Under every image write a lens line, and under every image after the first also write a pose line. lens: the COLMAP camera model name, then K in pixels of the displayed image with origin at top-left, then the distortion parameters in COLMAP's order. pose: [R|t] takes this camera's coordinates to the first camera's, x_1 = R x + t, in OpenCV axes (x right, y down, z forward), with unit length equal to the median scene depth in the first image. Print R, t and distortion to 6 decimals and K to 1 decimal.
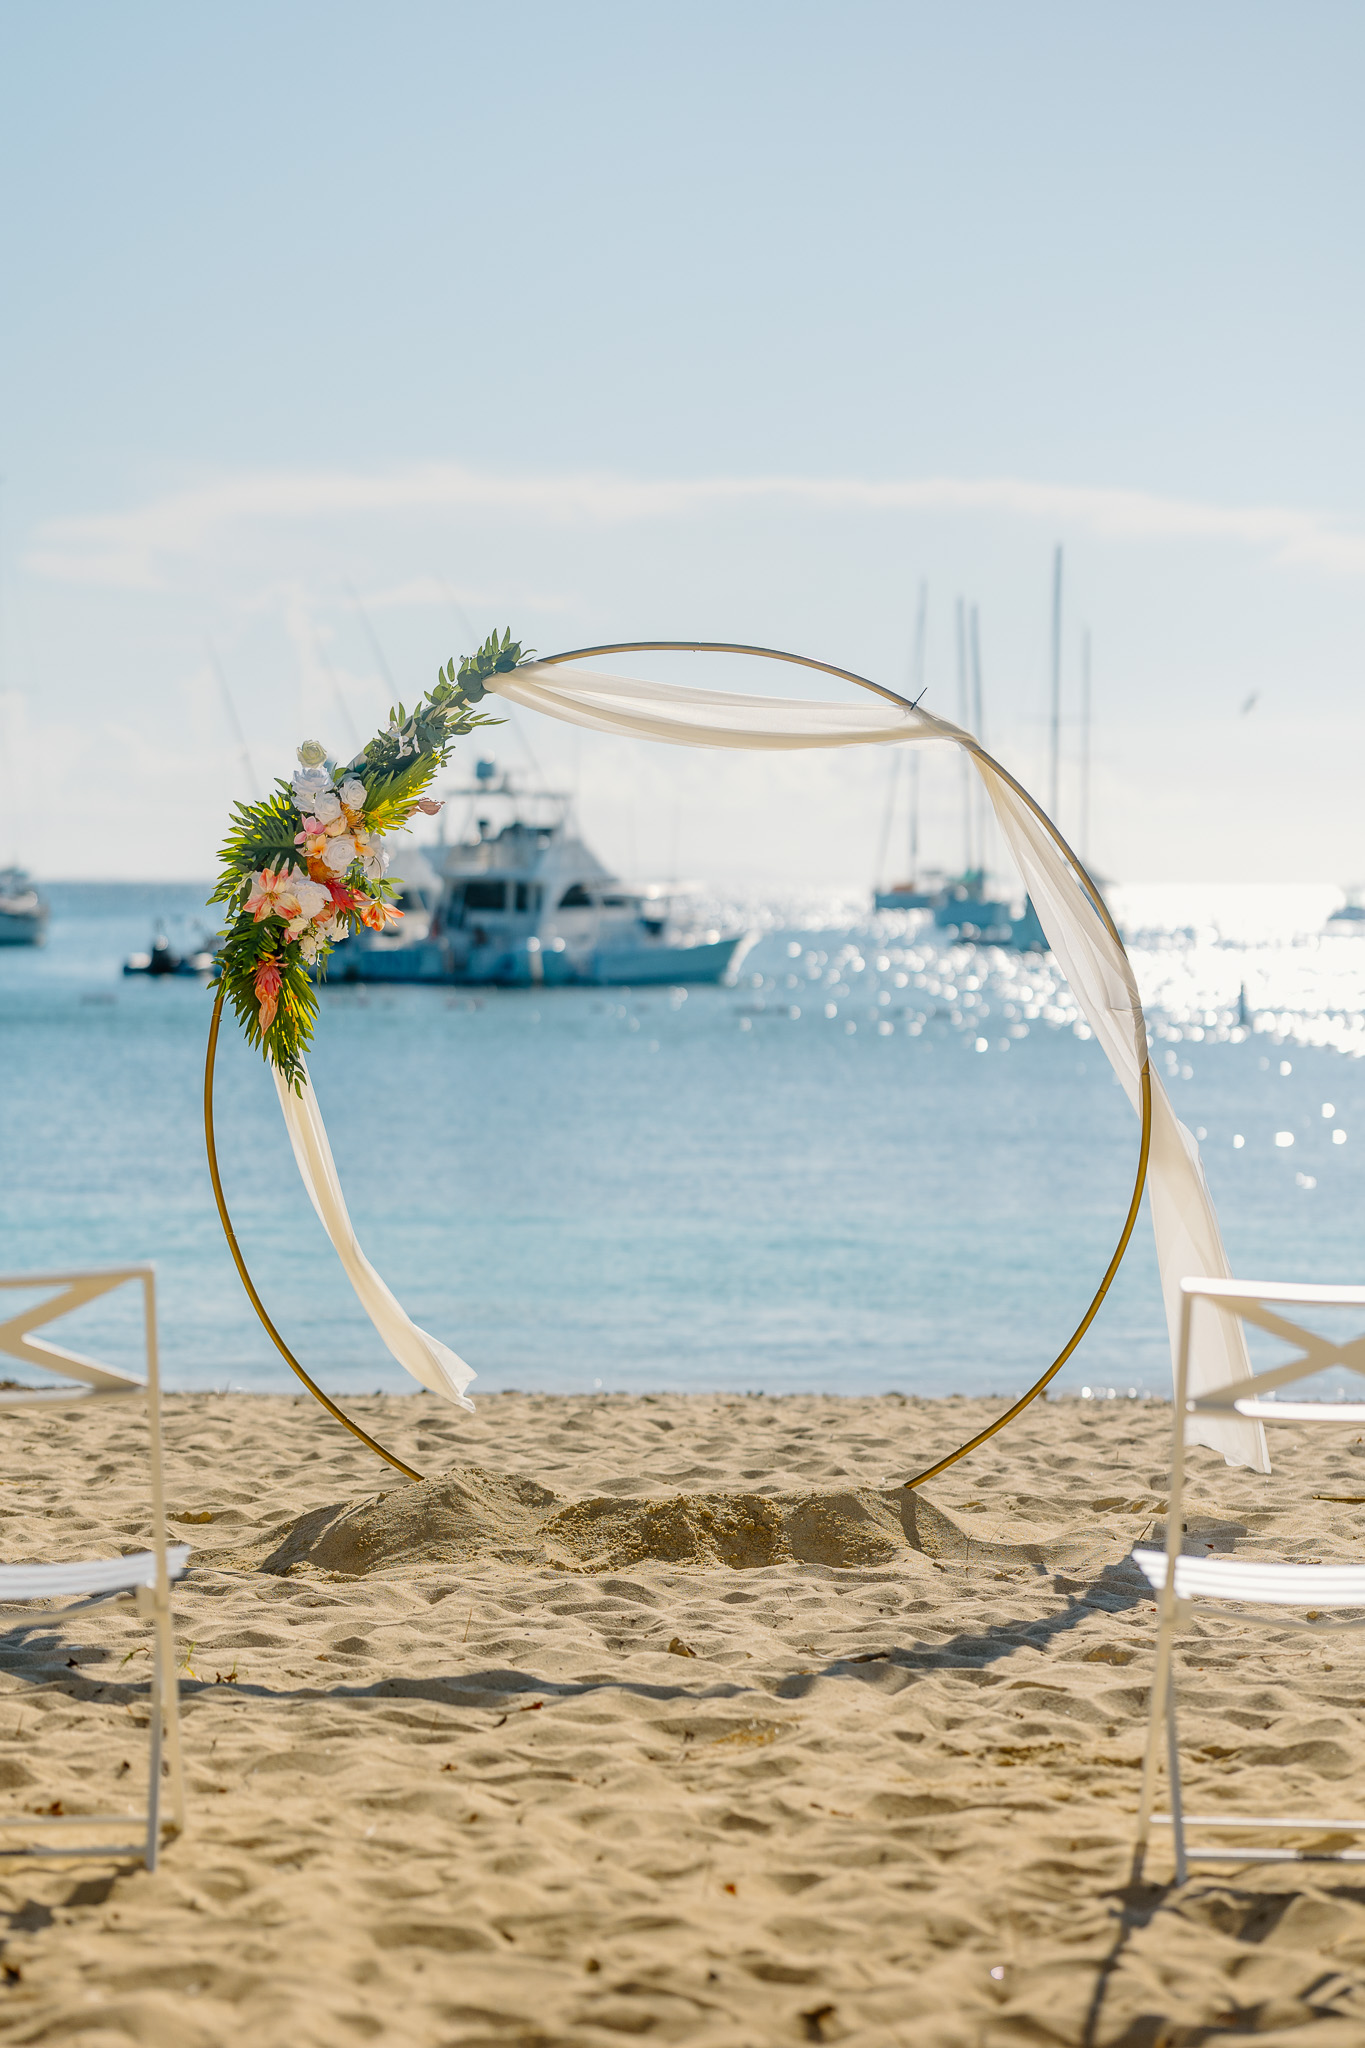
lens RADIAL K [[5122.4, 0, 683.0], [0, 5122.4, 1025.3], [0, 0, 1]] dist [-0.268935, 0.000000]
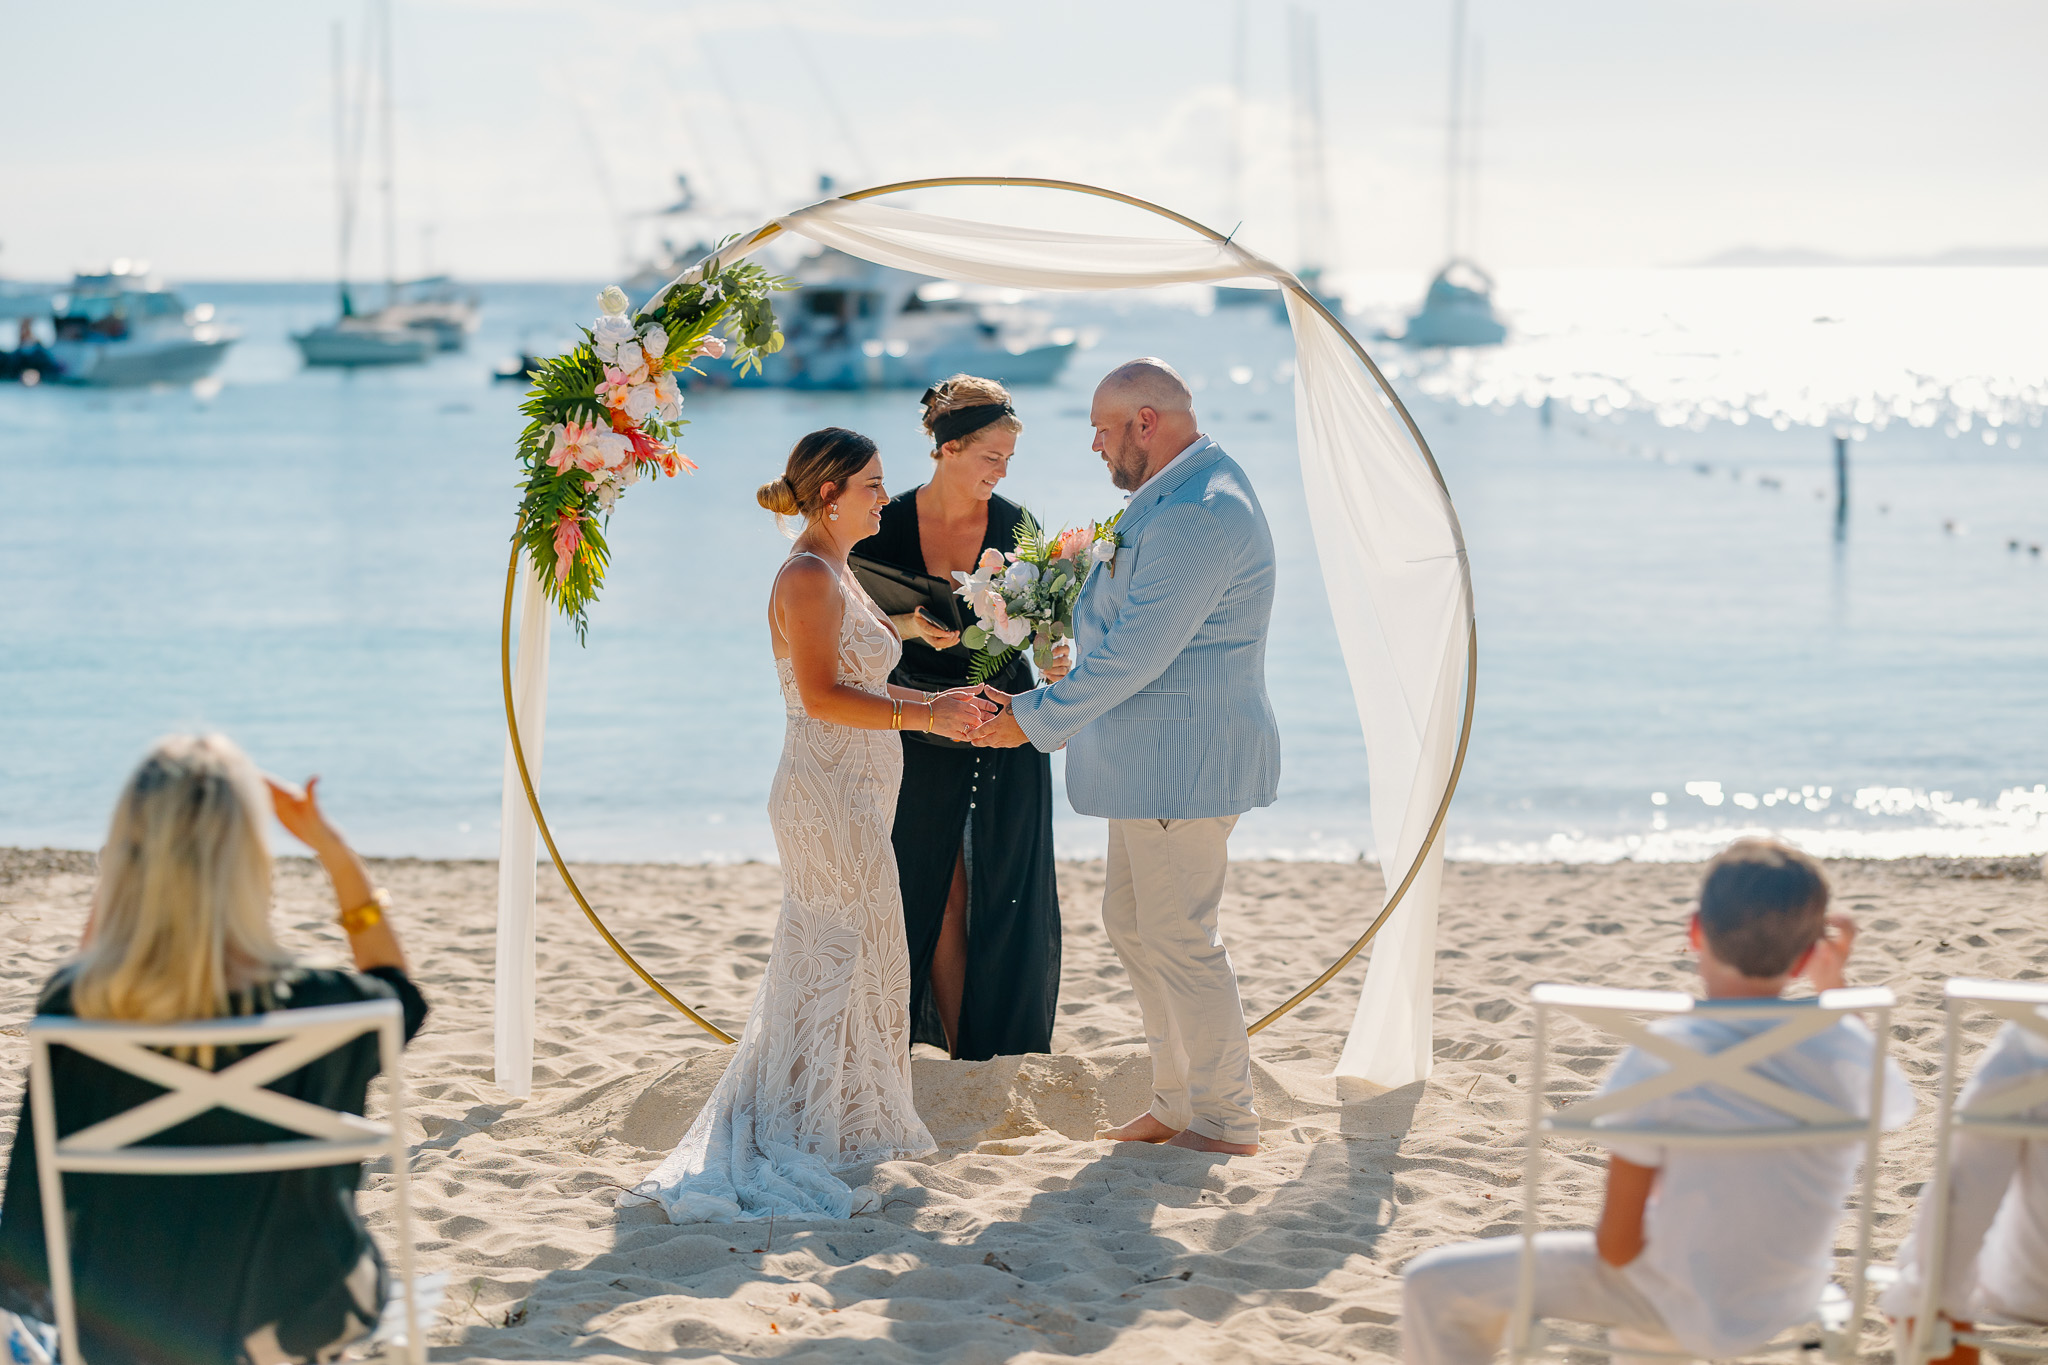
lens RADIAL K [[4770.0, 0, 1037.0], [0, 4770.0, 684.4], [0, 0, 1]] dist [-0.093434, 0.000000]
pose [[0.999927, -0.011347, 0.004190, 0.003840], [0.011083, 0.998229, 0.058446, -0.029089], [-0.004846, -0.058396, 0.998282, 0.088017]]
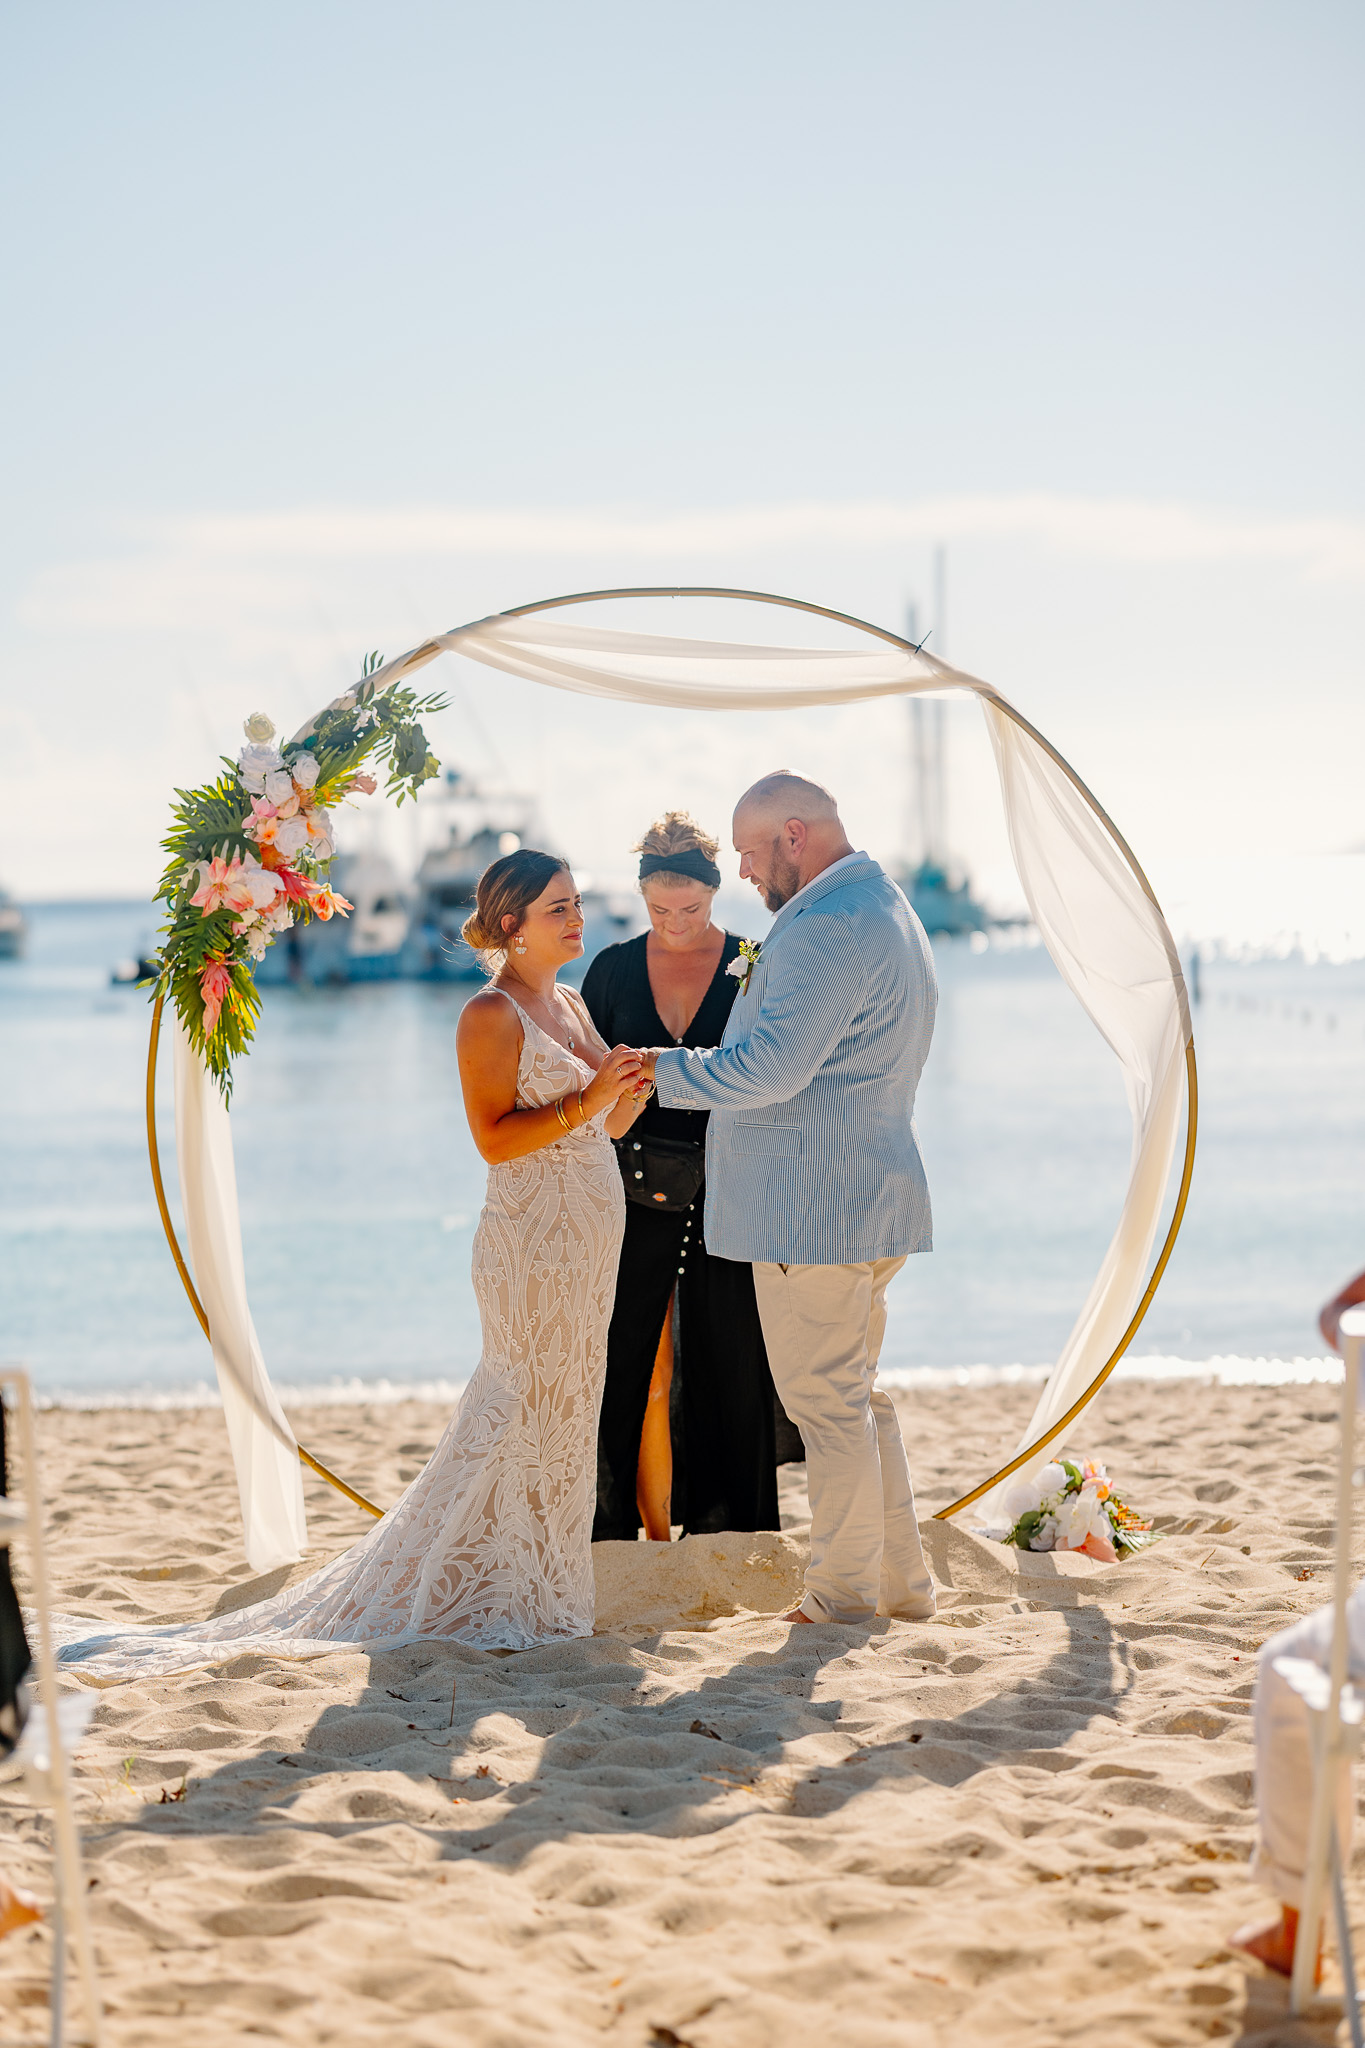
lens RADIAL K [[4770.0, 0, 672.6], [0, 4770.0, 1014.6], [0, 0, 1]] dist [-0.093434, 0.000000]
pose [[0.999443, -0.033121, 0.004117, -0.003532], [0.033122, 0.999451, -0.000057, 0.000333], [-0.004113, 0.000193, 0.999992, 0.147390]]
